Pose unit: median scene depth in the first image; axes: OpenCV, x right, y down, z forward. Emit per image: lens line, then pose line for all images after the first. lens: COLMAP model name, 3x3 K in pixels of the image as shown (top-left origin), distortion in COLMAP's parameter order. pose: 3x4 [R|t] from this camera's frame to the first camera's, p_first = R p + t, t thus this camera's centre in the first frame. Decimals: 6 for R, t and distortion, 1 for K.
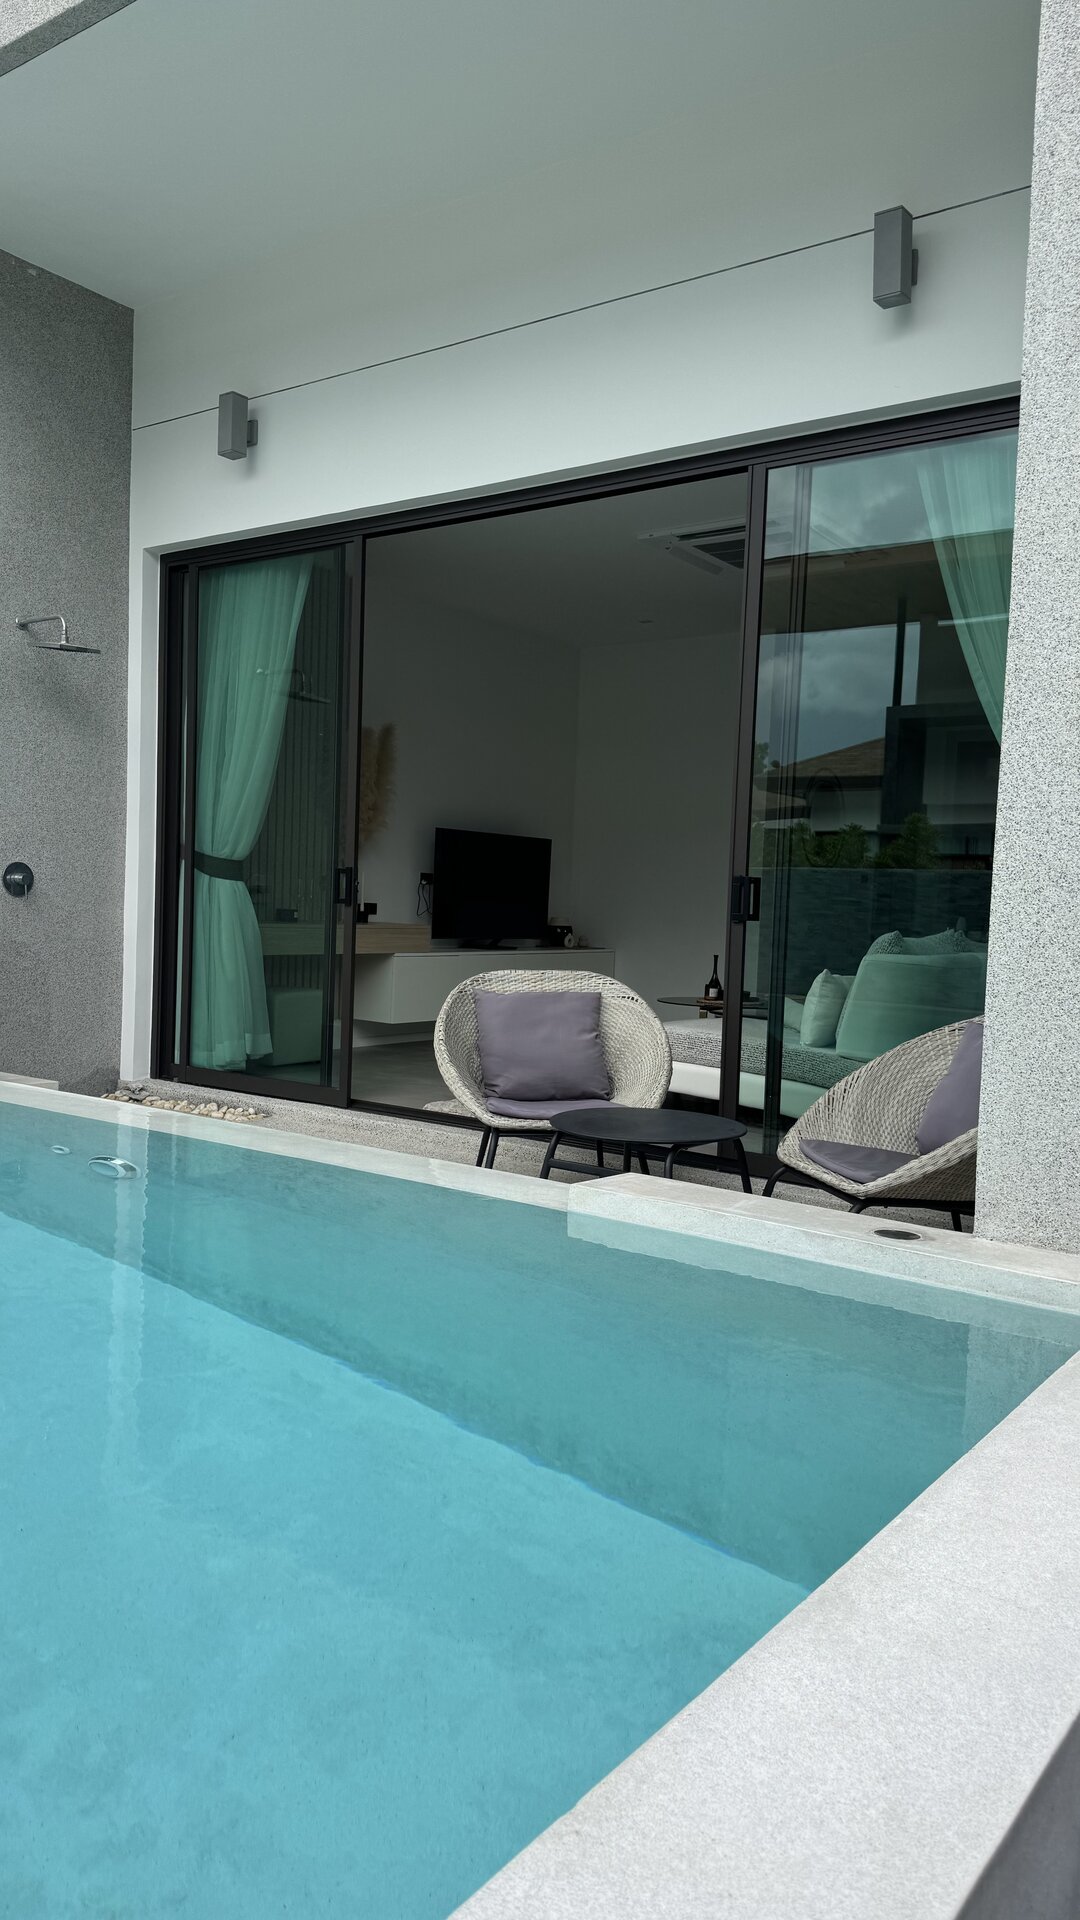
lens RADIAL K [[1338.5, 0, 535.4], [0, 1338.5, 965.8], [0, 0, 1]] dist [0.156036, -0.323378]
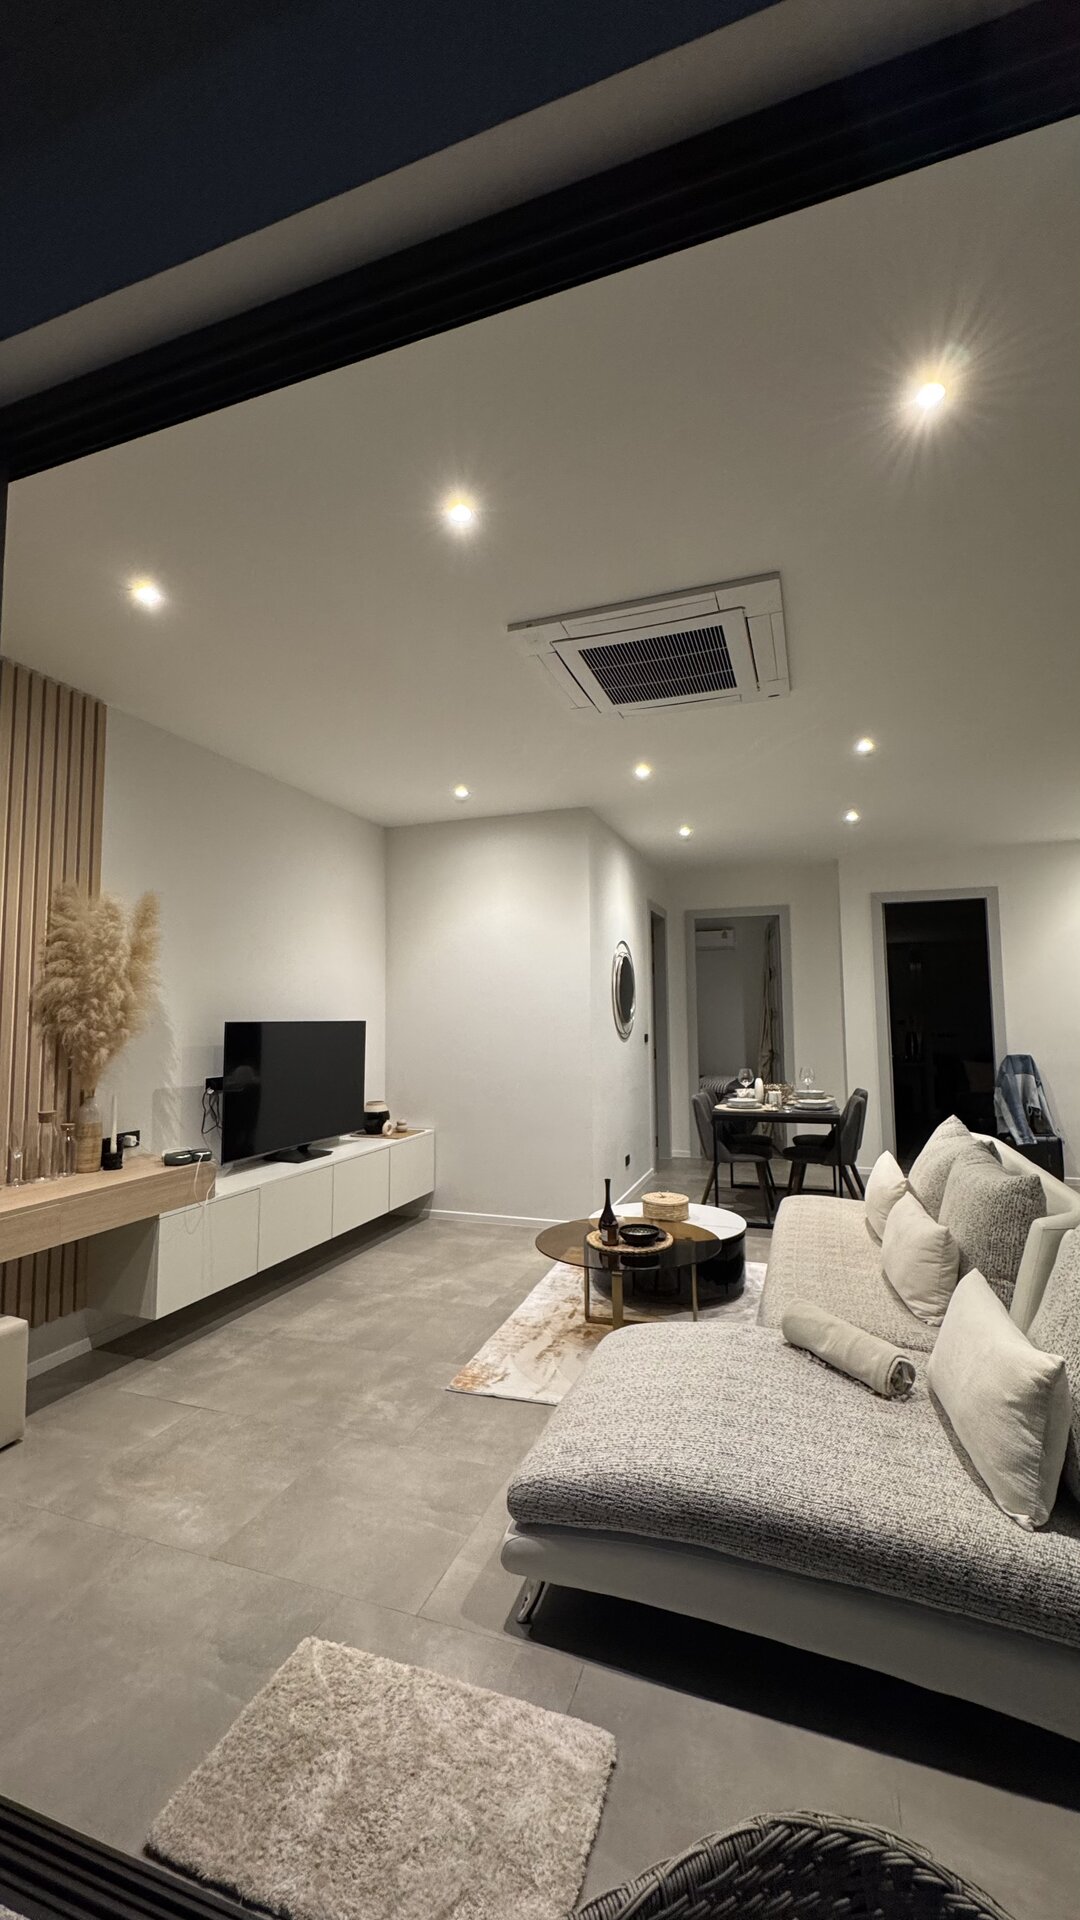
lens RADIAL K [[765.4, 0, 540.0], [0, 765.4, 960.0], [0, 0, 1]] dist [-0.002097, -0.000114]
pose [[0.959182, -0.025219, 0.281664, -0.029464], [0.059040, 0.991925, -0.112244, -0.102426], [-0.276559, 0.124292, 0.952925, 0.675108]]
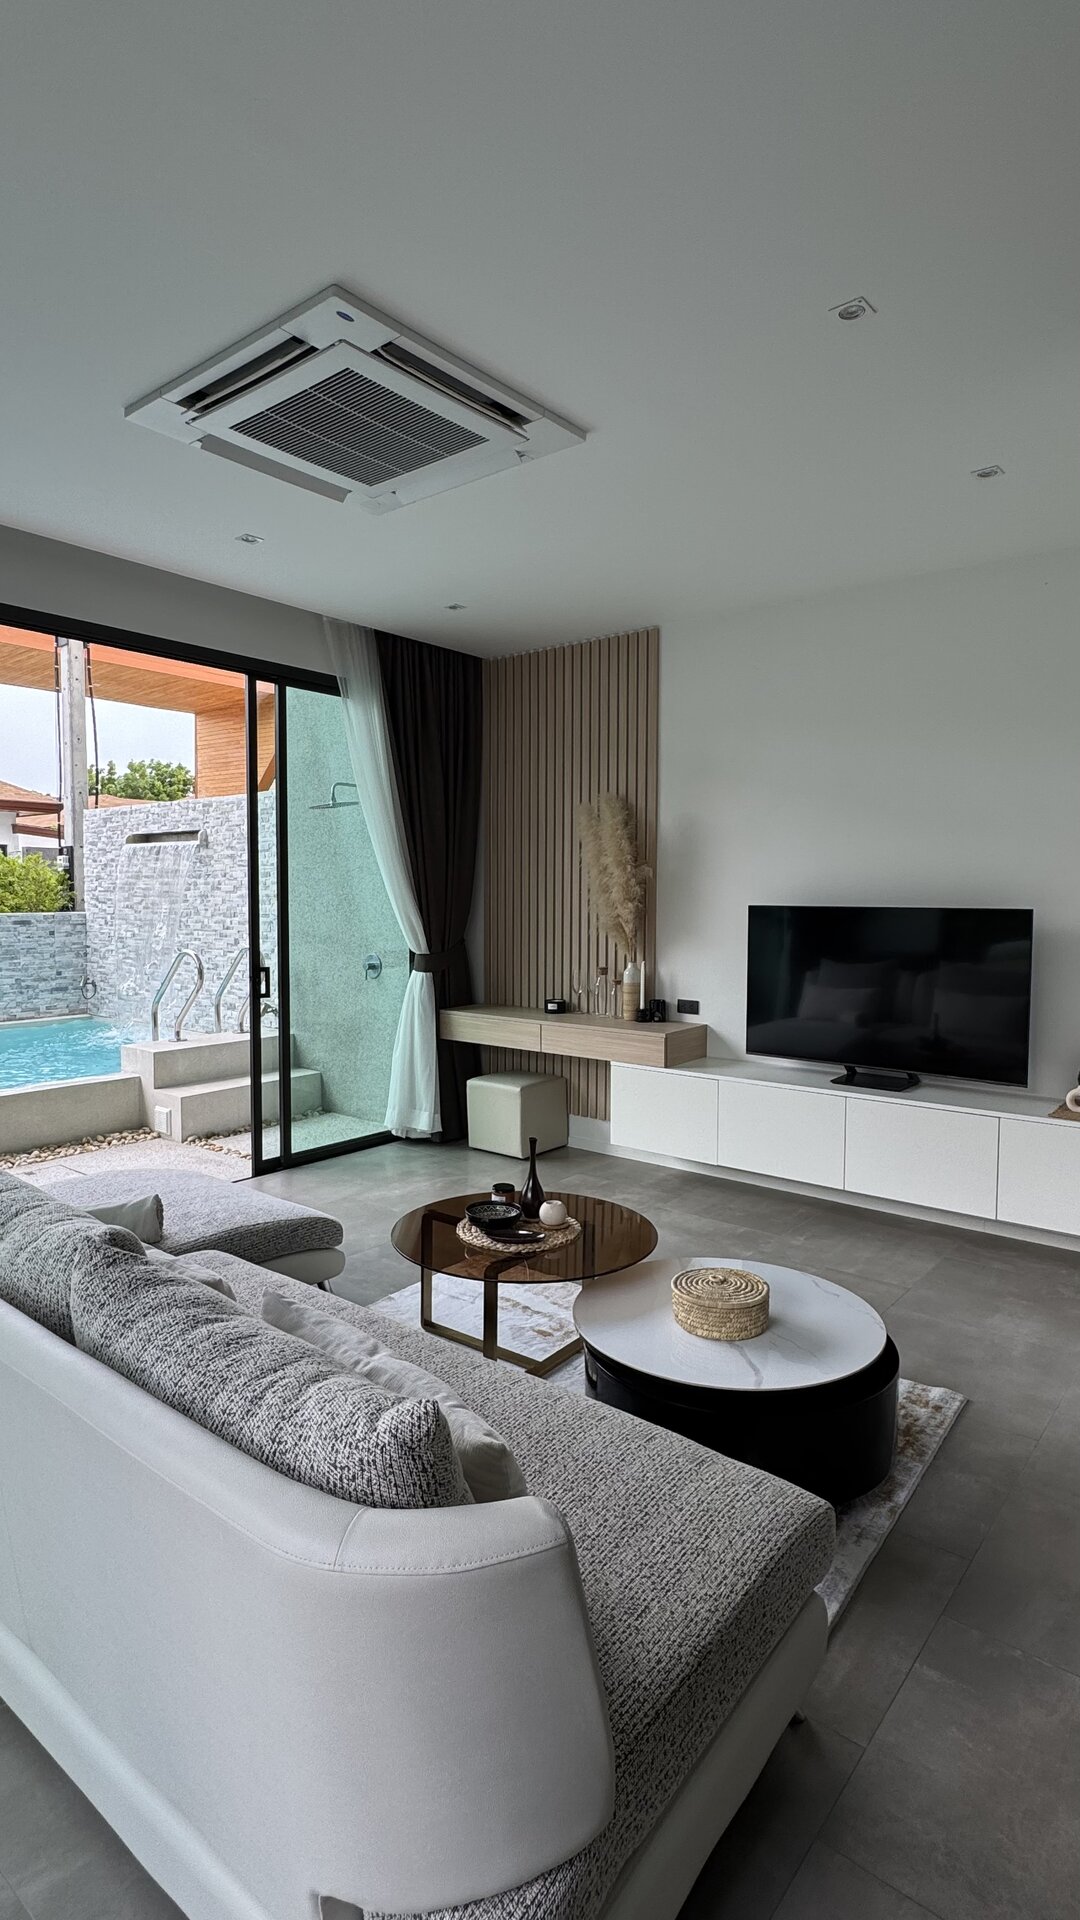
lens RADIAL K [[985.8, 0, 538.8], [0, 985.8, 957.6], [0, 0, 1]] dist [-0.003706, 0.000040]
pose [[-0.055886, 0.026952, -0.998073, 0.633022], [-0.055890, 0.997984, 0.030079, -0.111006], [0.996872, 0.057463, -0.054267, 1.205381]]
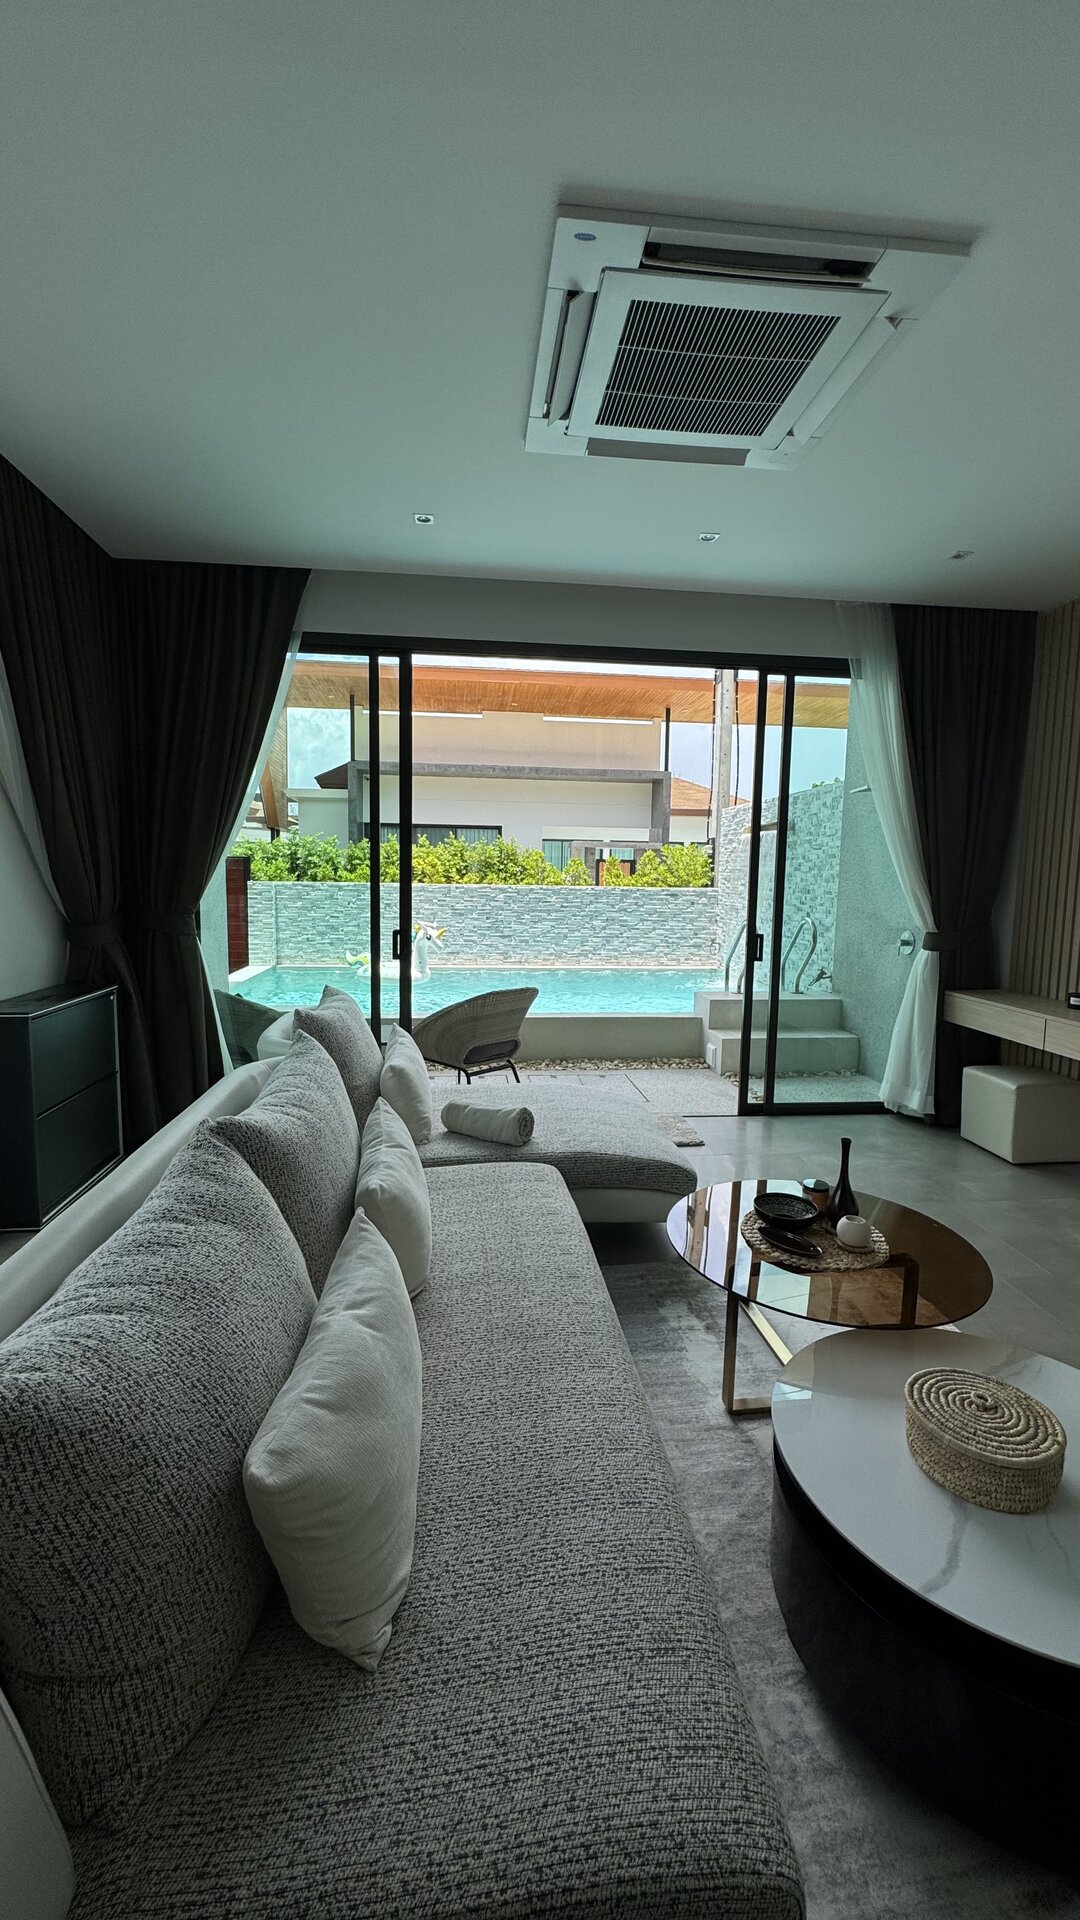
lens RADIAL K [[766.3, 0, 540.0], [0, 766.3, 960.0], [0, 0, 1]] dist [-0.000404, 0.000117]
pose [[-0.741951, 0.023443, -0.670044, 0.468554], [-0.078505, 0.989476, 0.121548, -0.112939], [0.665842, 0.142785, -0.732302, 1.320936]]
